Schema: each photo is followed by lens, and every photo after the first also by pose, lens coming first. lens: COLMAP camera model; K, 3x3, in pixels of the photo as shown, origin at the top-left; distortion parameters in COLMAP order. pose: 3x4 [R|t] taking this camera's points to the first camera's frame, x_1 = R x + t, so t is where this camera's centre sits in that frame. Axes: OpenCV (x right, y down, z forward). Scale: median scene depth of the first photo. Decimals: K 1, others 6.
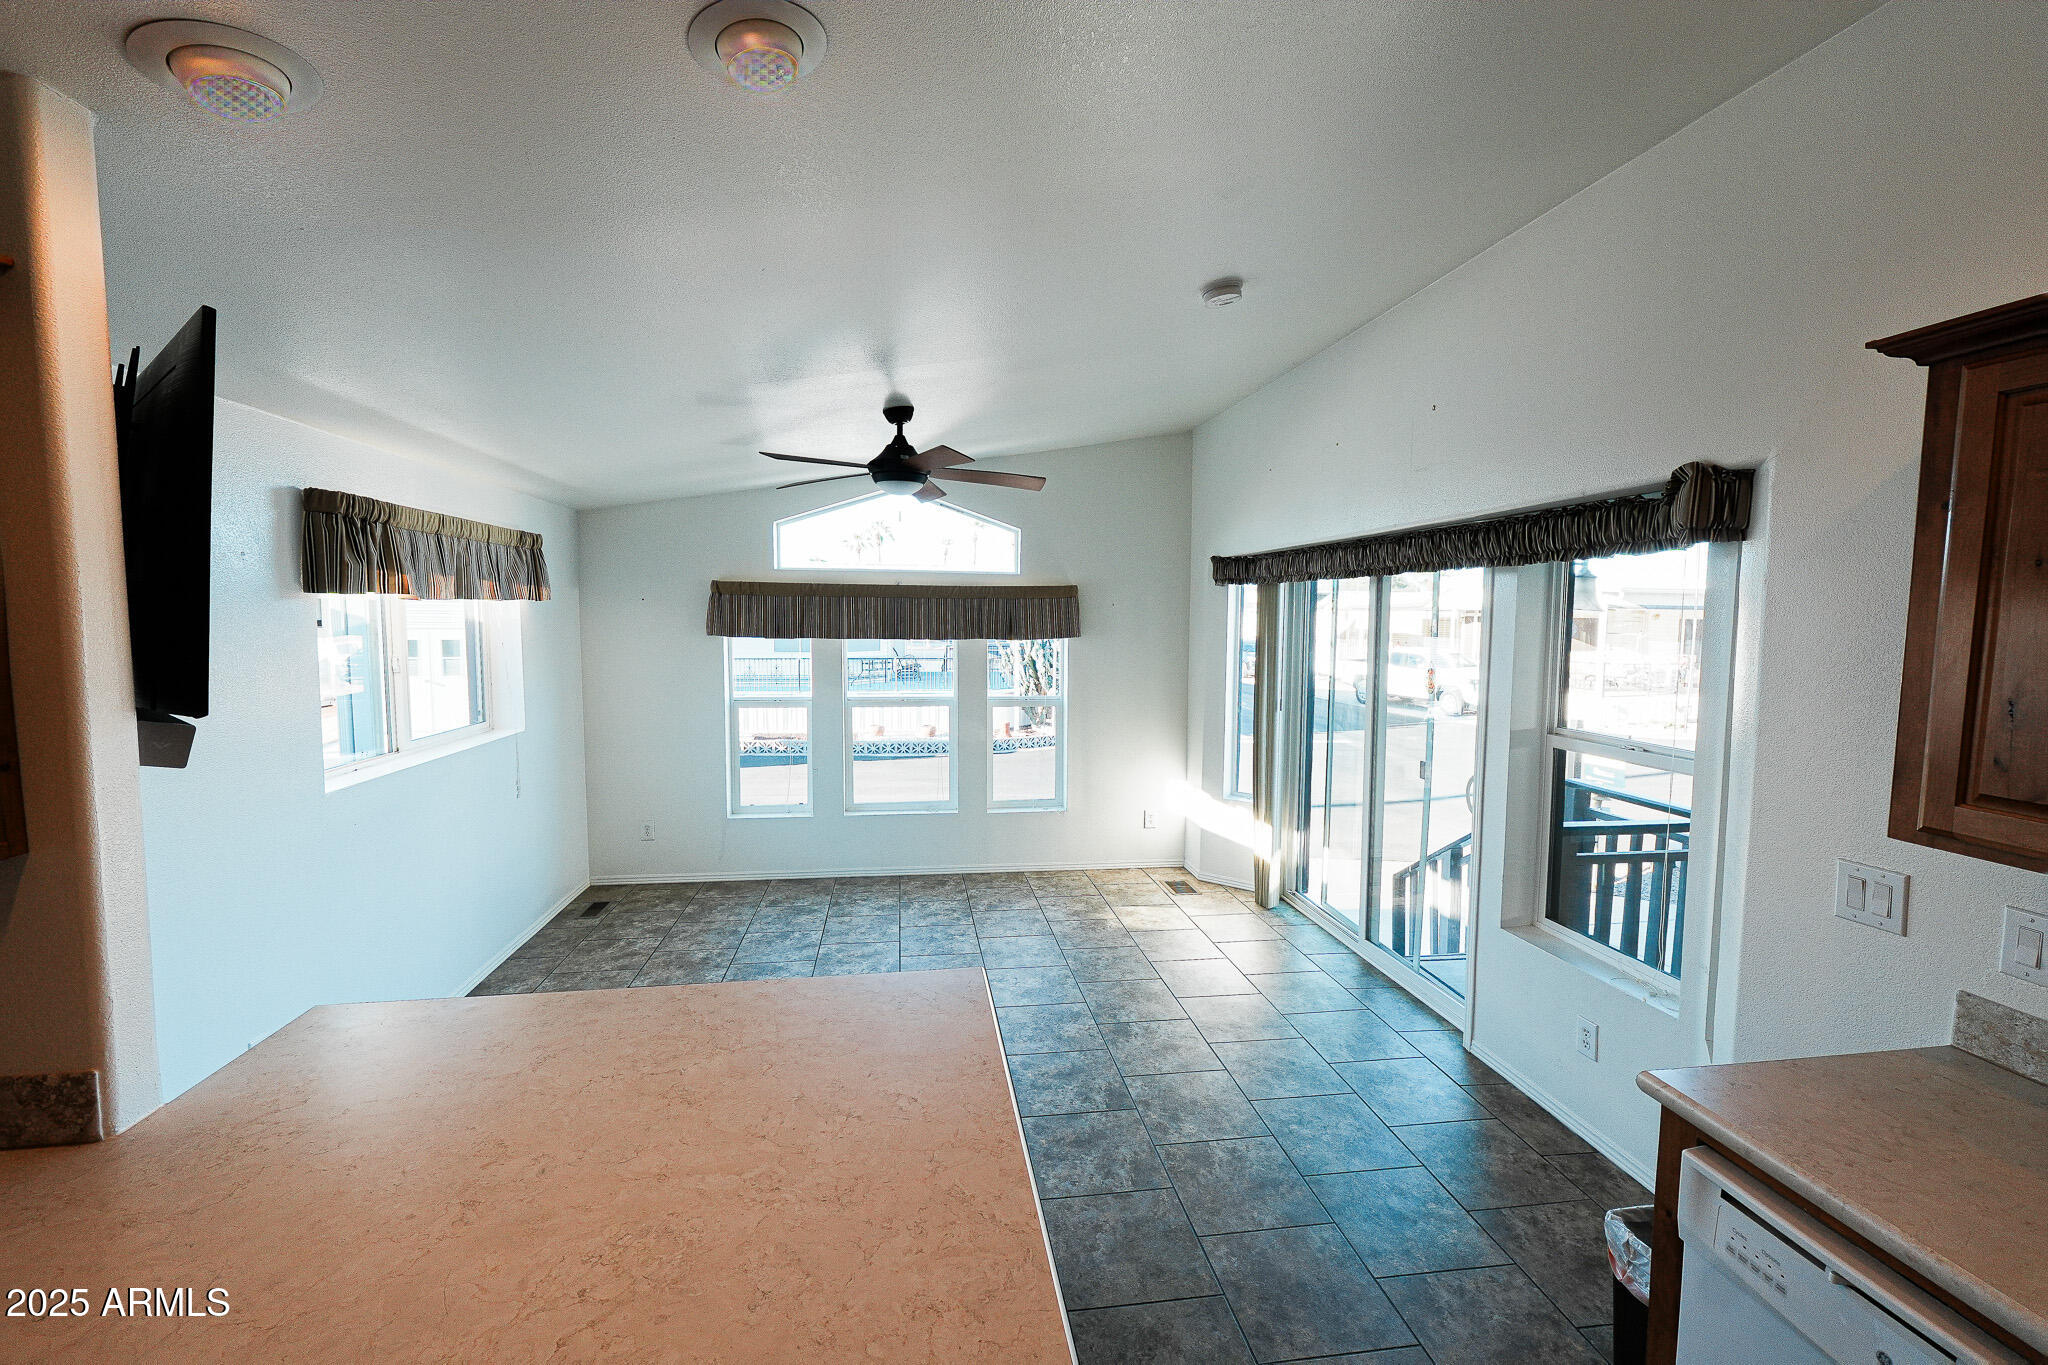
lens RADIAL K [[850.2, 0, 1026.6], [0, 850.2, 677.2], [0, 0, 1]] dist [-0.001679, -0.000138]
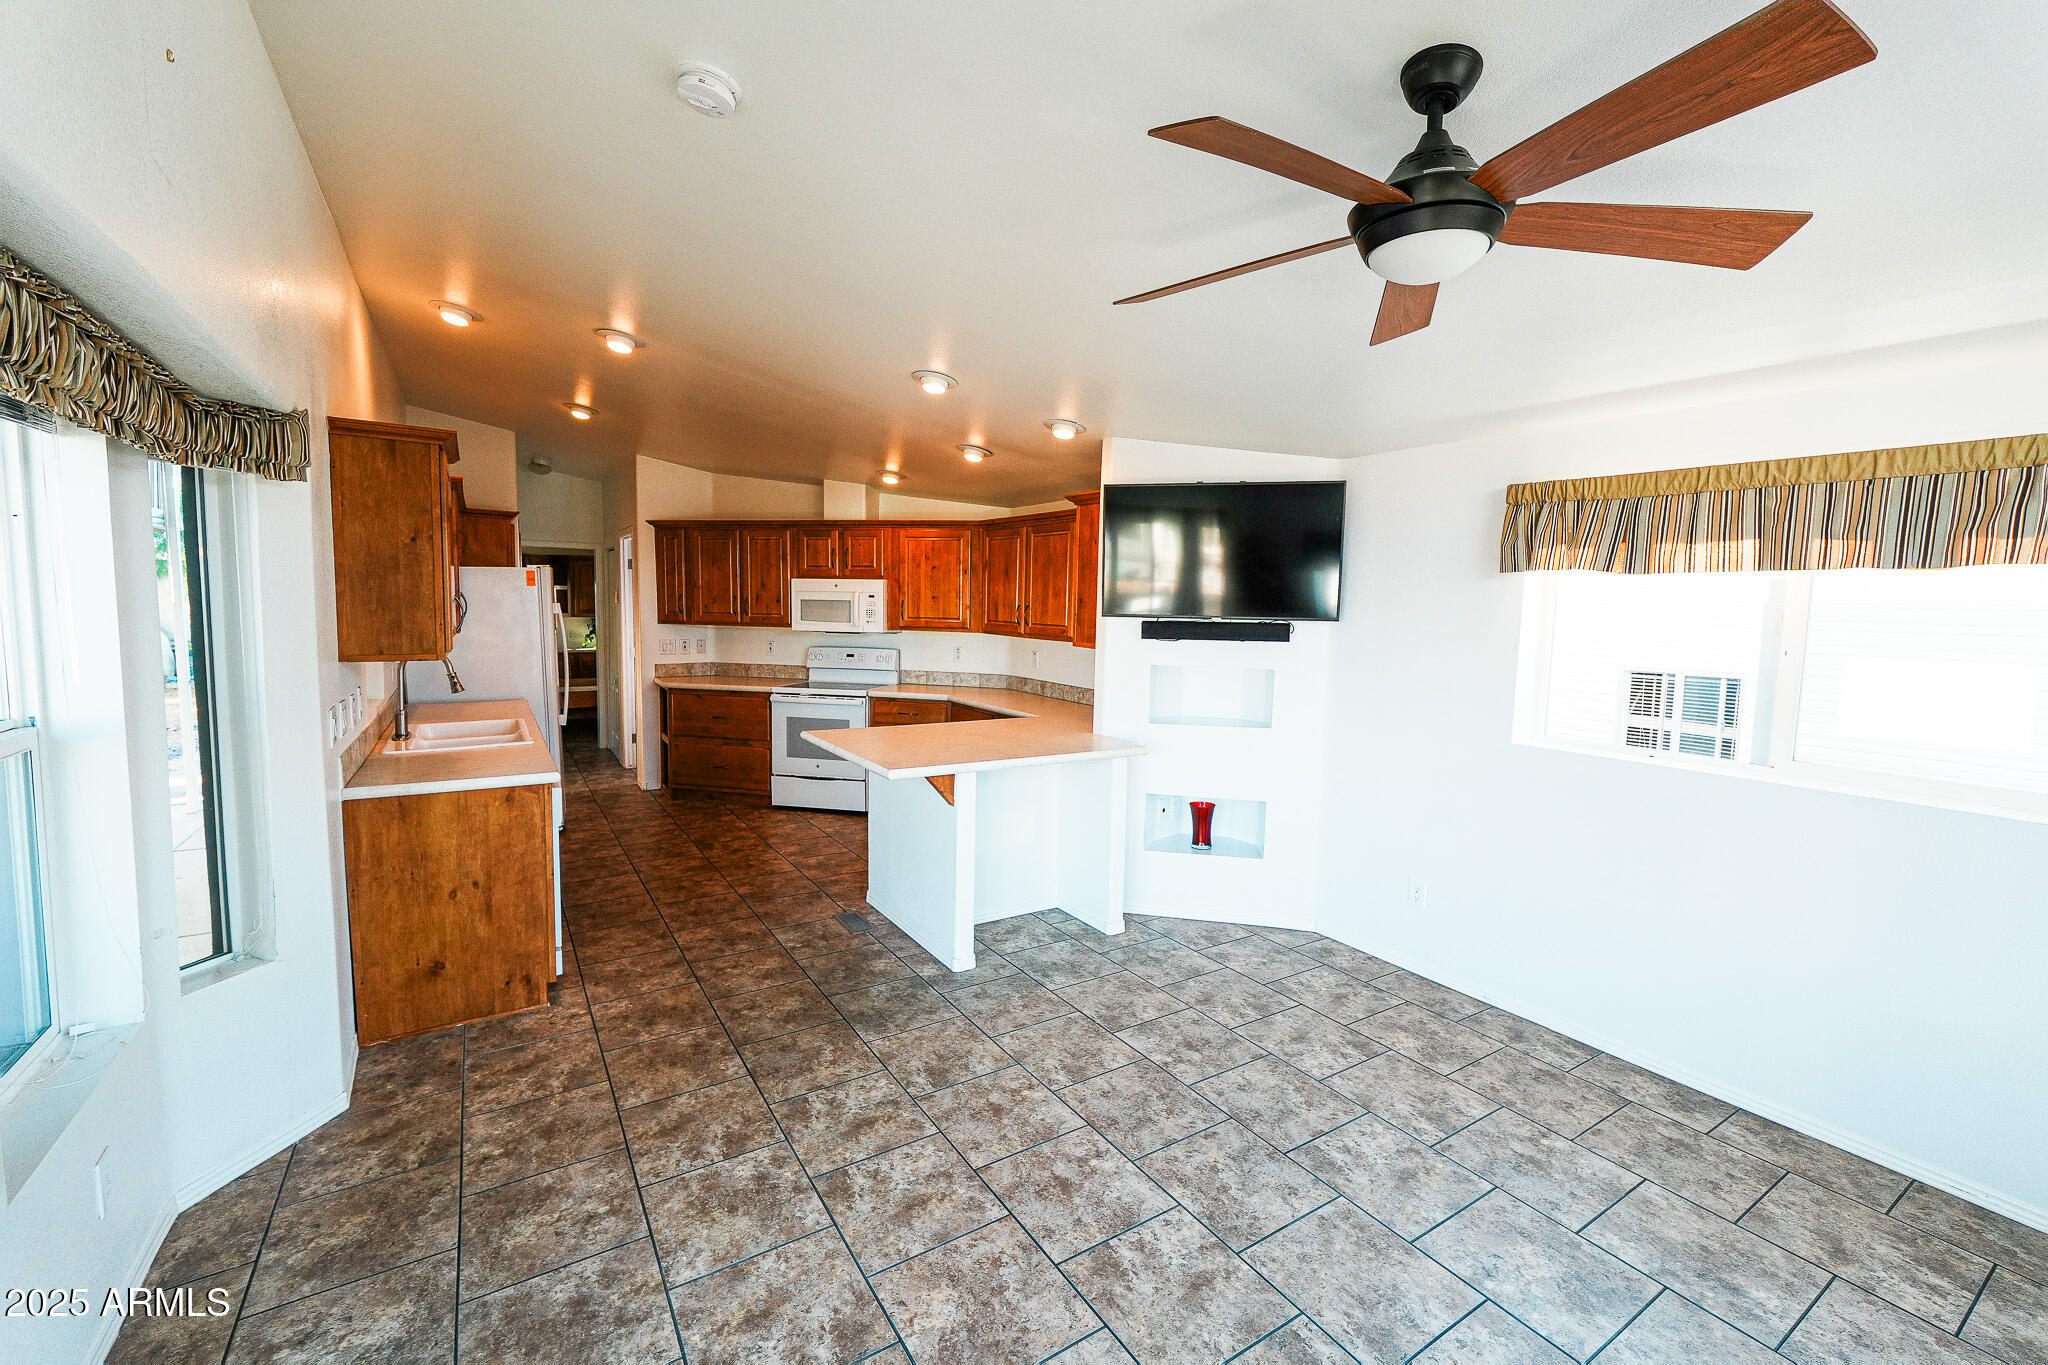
lens RADIAL K [[850.2, 0, 1026.6], [0, 850.2, 677.2], [0, 0, 1]] dist [-0.001679, -0.000138]
pose [[-0.910580, 0.008742, -0.413241, 0.167373], [-0.060470, 0.986202, 0.154110, -0.057407], [0.408886, 0.165318, -0.897486, 1.068904]]
